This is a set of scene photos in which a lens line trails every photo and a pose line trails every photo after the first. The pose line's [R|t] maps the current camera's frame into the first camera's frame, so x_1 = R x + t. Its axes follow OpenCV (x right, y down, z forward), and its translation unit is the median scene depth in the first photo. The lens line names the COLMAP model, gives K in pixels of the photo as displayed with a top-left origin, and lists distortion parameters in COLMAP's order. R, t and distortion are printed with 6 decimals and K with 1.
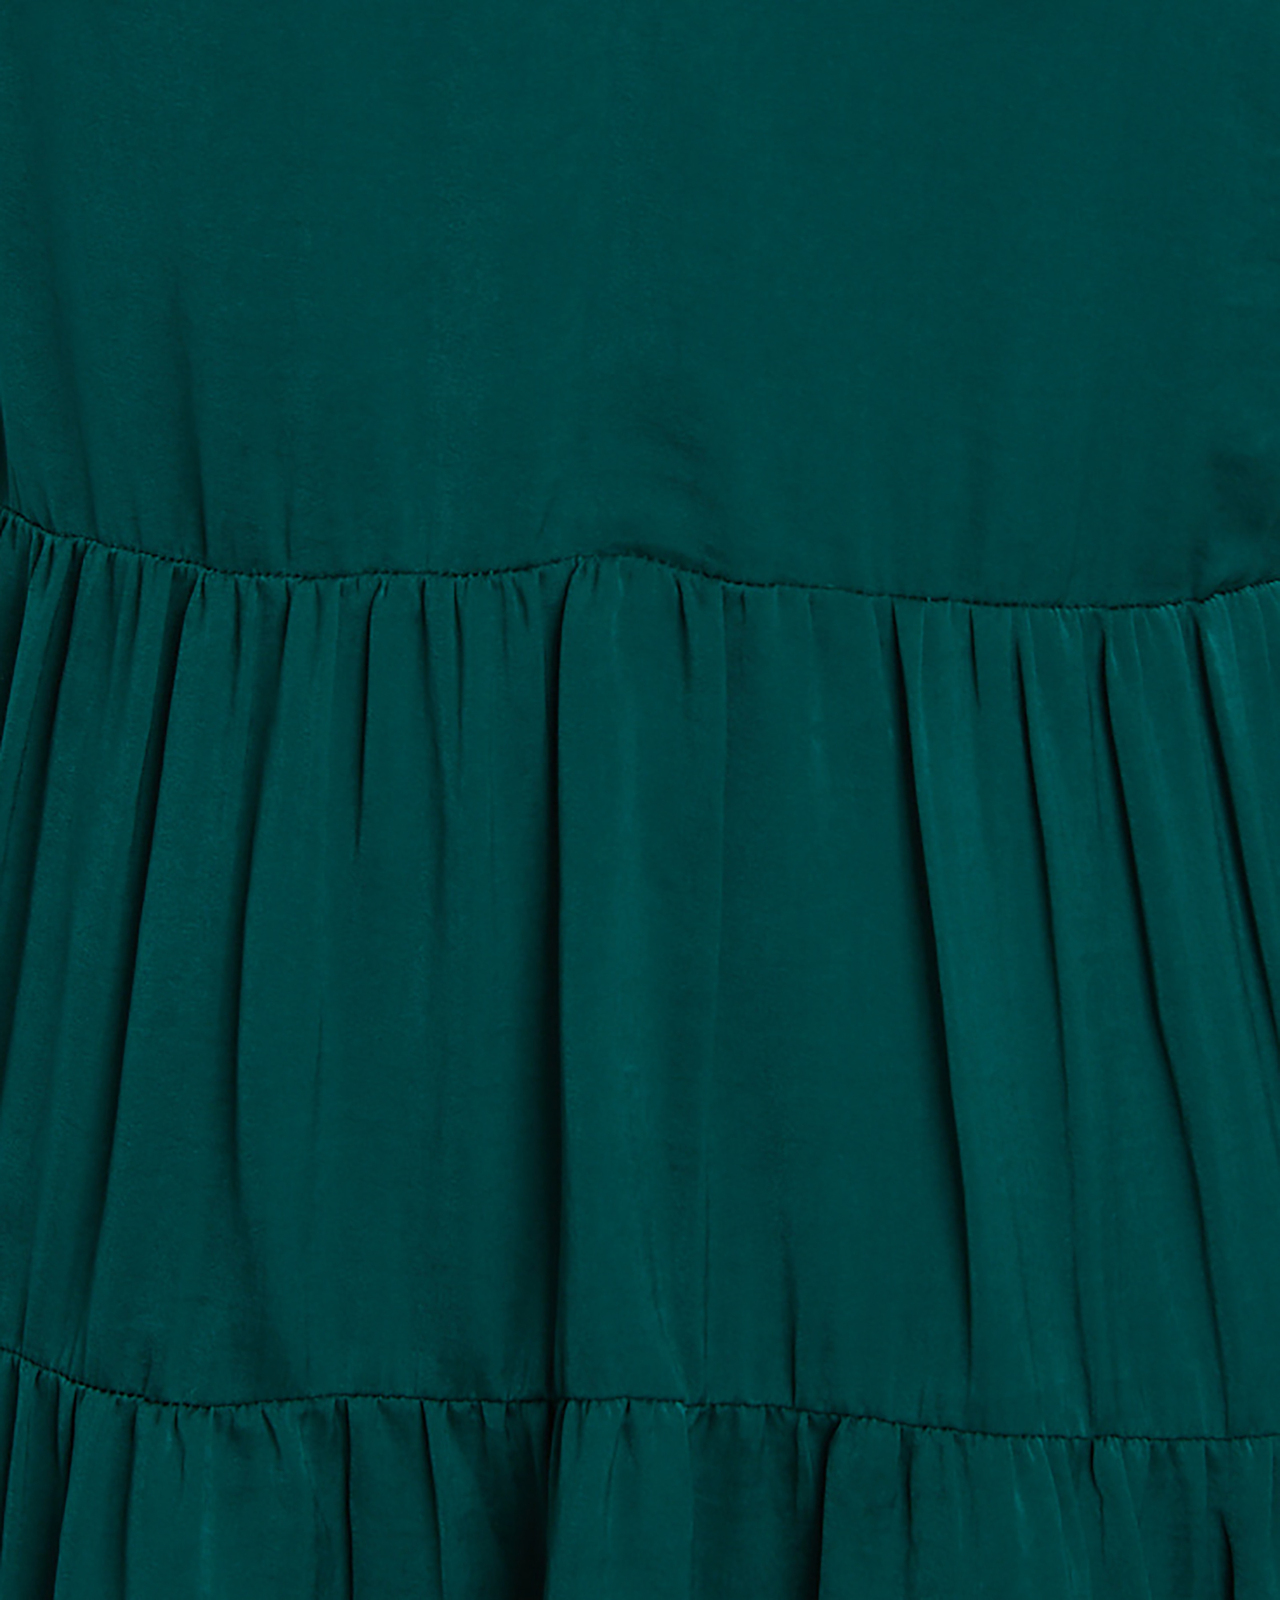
lens RADIAL K [[3223.9, 0, 640.0], [0, 3223.9, 800.0], [0, 0, 1]] dist [-0.642946, 0.024202]
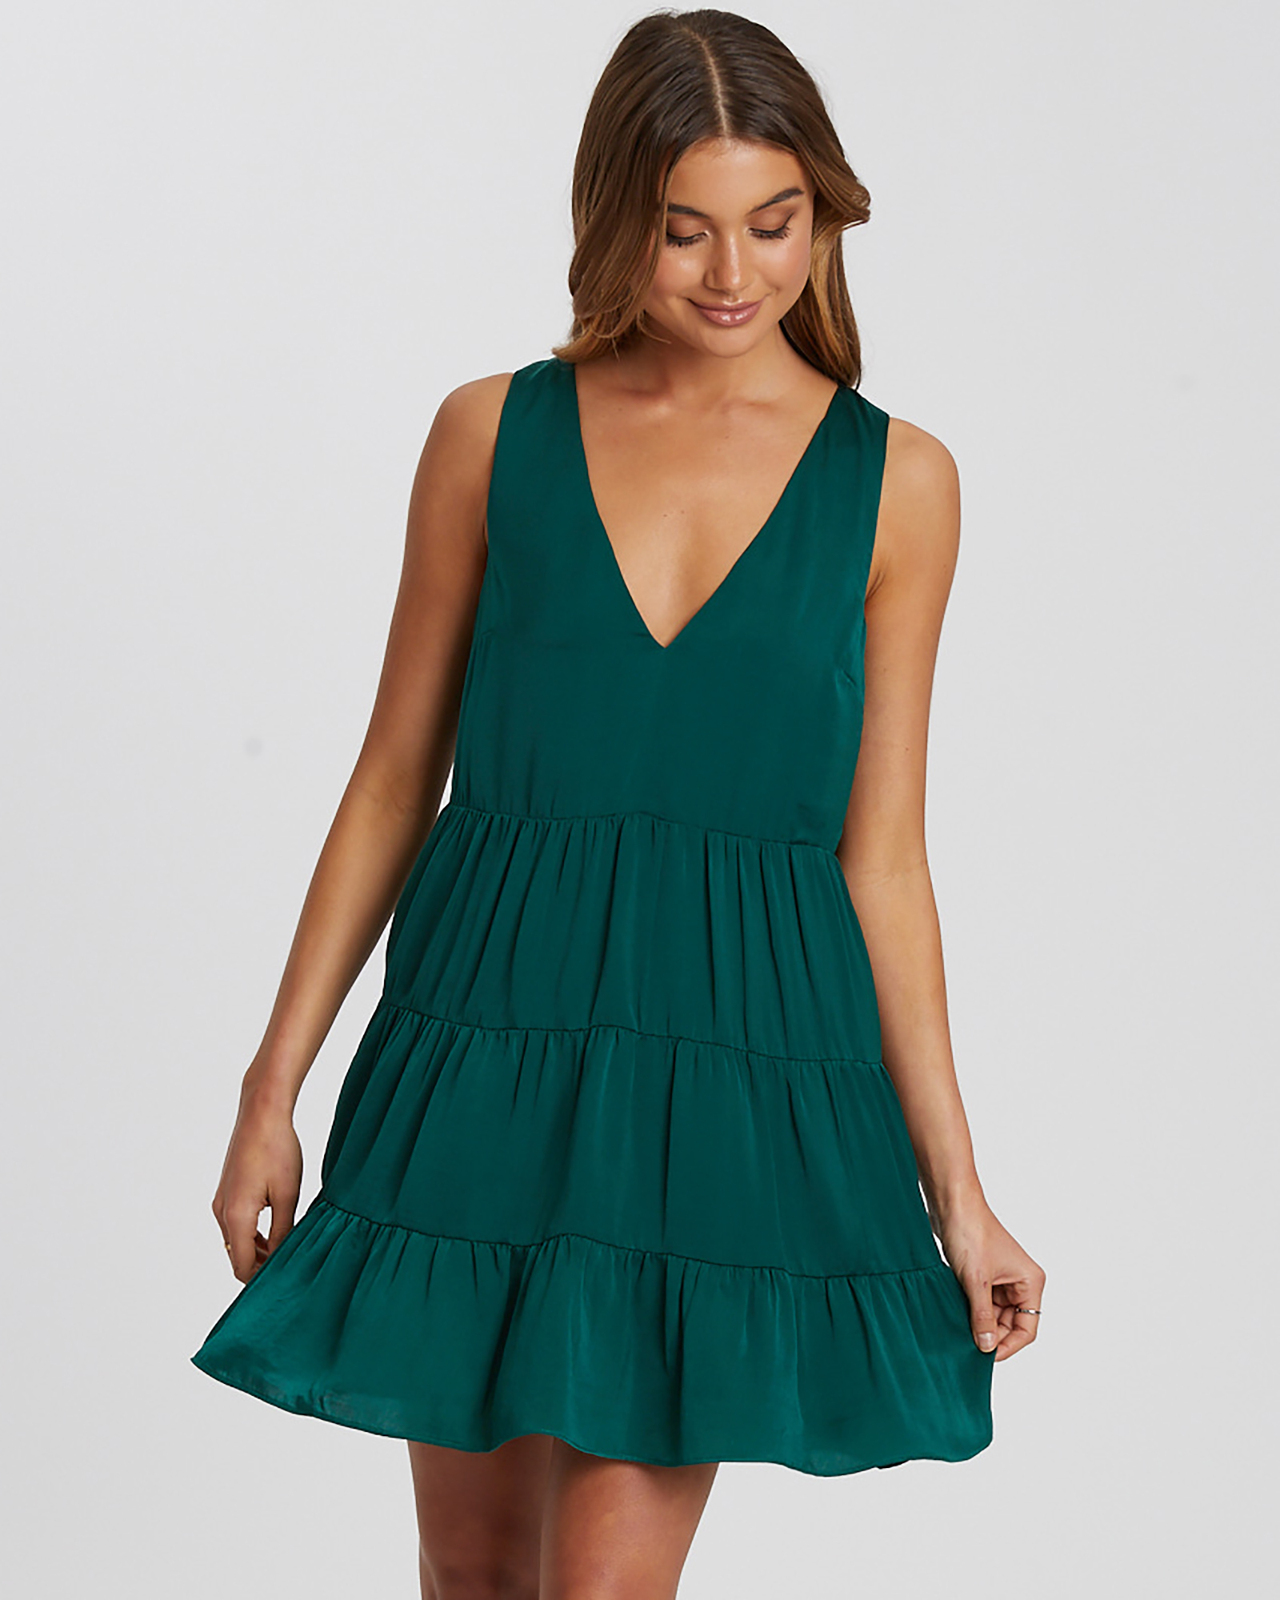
lens RADIAL K [[3223.9, 0, 640.0], [0, 3223.9, 800.0], [0, 0, 1]] dist [-0.642946, 0.024202]
pose [[0.995440, 0.092182, -0.024522, 0.088973], [-0.089494, 0.813572, -0.574536, 2.117611], [-0.033012, 0.574111, 0.818112, -2.176573]]
